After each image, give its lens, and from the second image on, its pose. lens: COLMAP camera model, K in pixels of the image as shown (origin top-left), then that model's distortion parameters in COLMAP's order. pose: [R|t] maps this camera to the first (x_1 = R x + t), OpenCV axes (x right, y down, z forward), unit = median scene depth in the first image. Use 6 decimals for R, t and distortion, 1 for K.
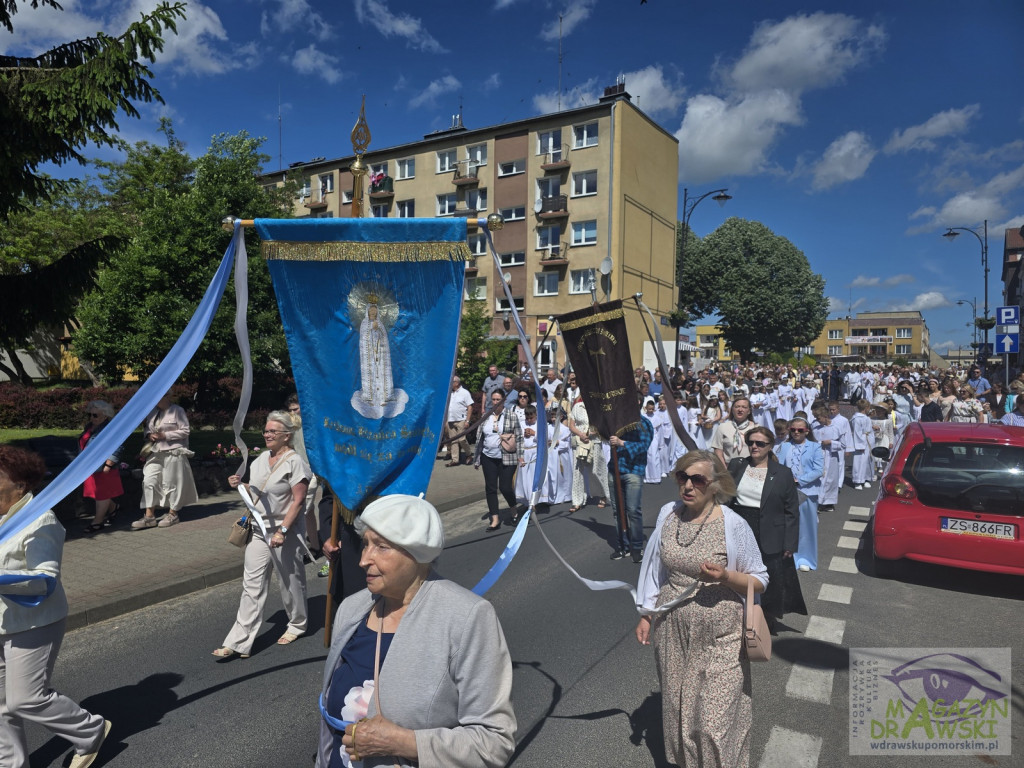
lens RADIAL K [[675.1, 0, 496.3], [0, 675.1, 401.4], [0, 0, 1]] dist [0.024400, -0.000304]
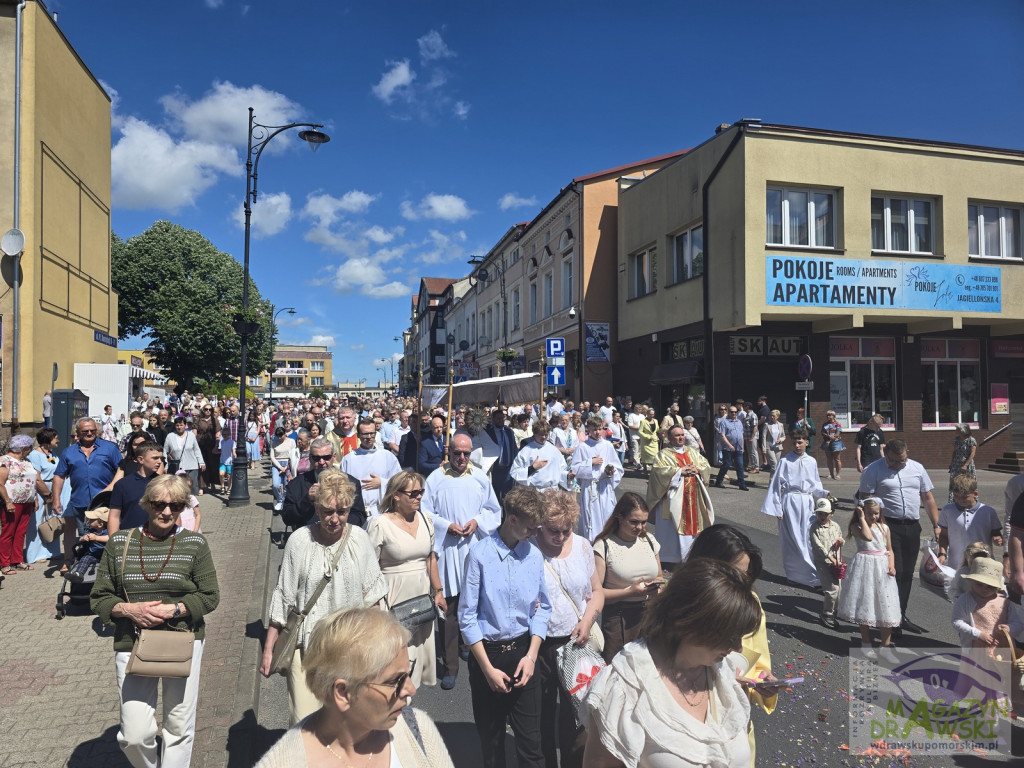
lens RADIAL K [[675.1, 0, 496.3], [0, 675.1, 401.4], [0, 0, 1]] dist [0.024400, -0.000304]
pose [[0.662015, -0.009468, 0.749431, -0.017982], [0.043498, 0.998720, -0.025808, -0.013379], [-0.748227, 0.049684, 0.661580, 0.212191]]
